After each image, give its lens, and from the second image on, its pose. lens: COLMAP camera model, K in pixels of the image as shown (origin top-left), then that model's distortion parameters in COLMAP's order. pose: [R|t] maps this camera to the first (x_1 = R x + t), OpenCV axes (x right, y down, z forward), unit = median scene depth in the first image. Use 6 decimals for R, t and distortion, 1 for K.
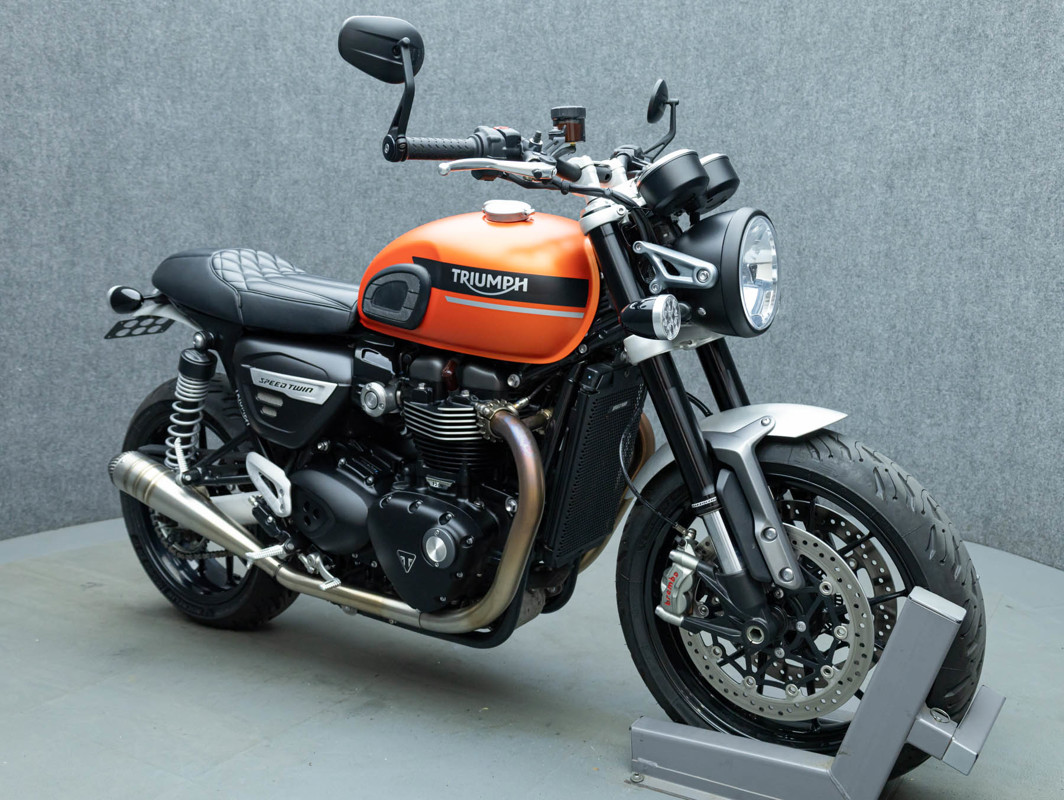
lens RADIAL K [[1023.1, 0, 557.8], [0, 1023.1, 385.6], [0, 0, 1]] dist [-0.018274, 0.000000]
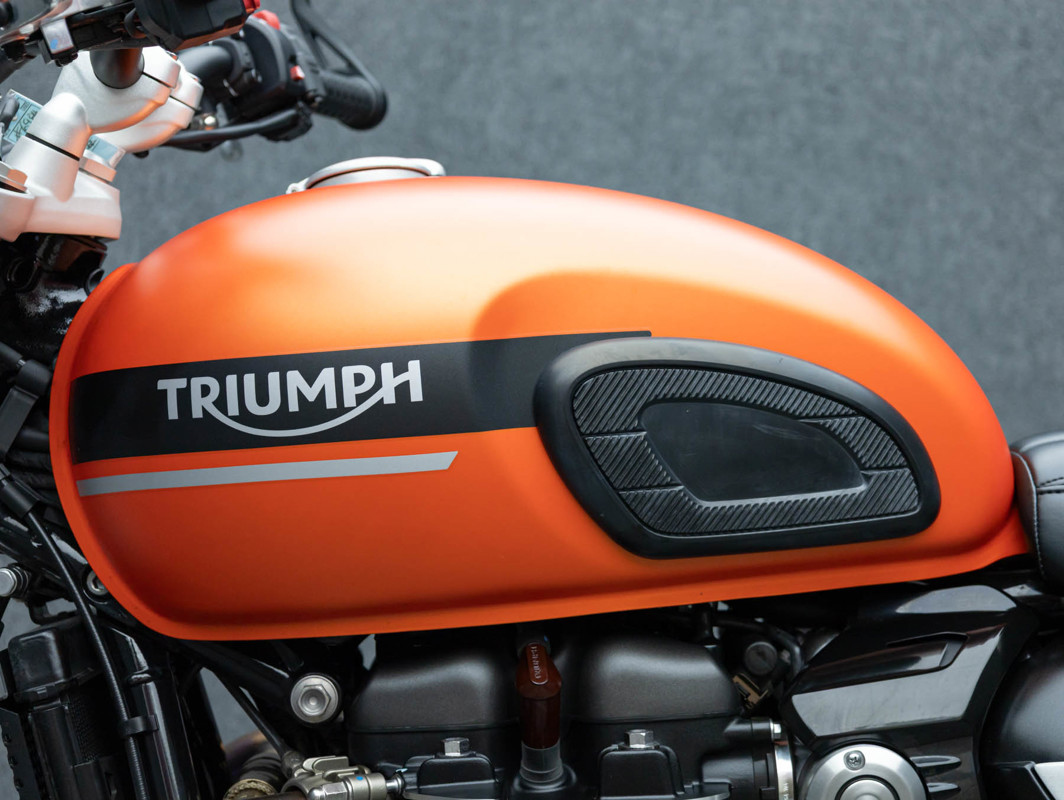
lens RADIAL K [[2368.4, 0, 540.1], [0, 2368.4, 409.0], [0, 0, 1]] dist [0.058863, 0.000000]
pose [[0.982248, 0.065436, -0.175805, -0.111018], [-0.078258, 0.994678, -0.067012, -0.025550], [0.170484, 0.079580, 0.982142, 0.175304]]
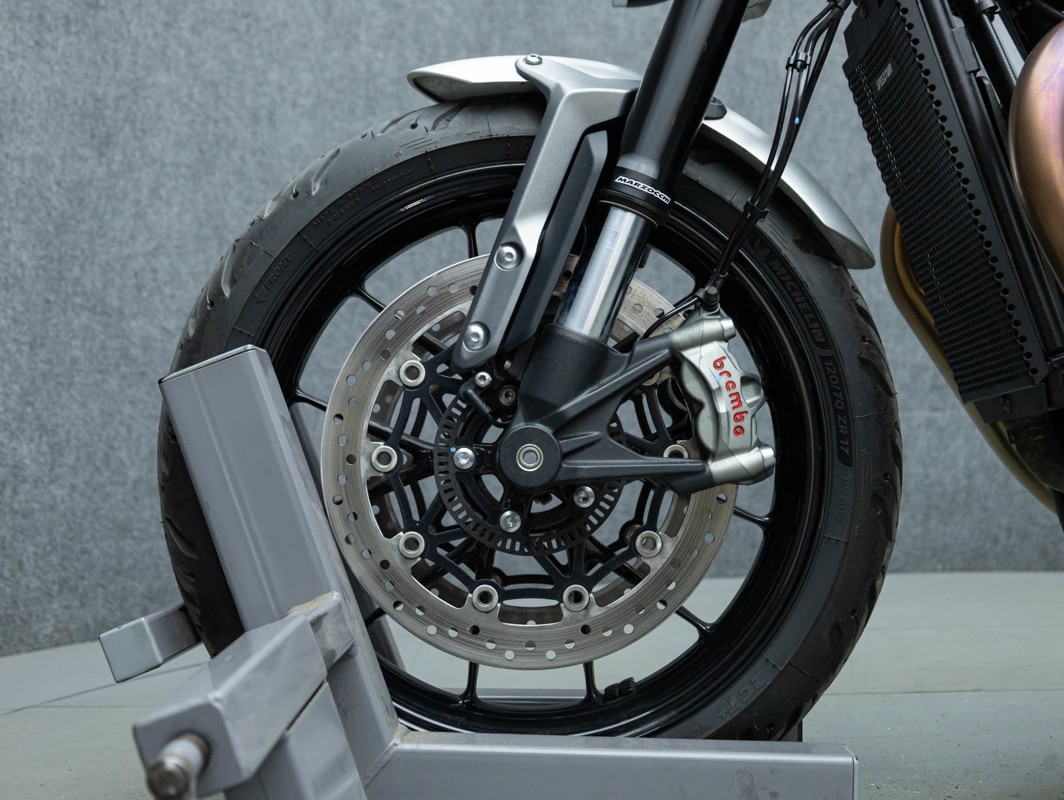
lens RADIAL K [[1371.3, 0, 533.9], [0, 1371.3, 394.2], [0, 0, 1]] dist [0.033345, 0.000000]
pose [[0.979527, -0.002216, -0.201302, -0.274031], [-0.027803, 0.988868, -0.146175, 0.135301], [0.199385, 0.148780, 0.968561, 0.236245]]
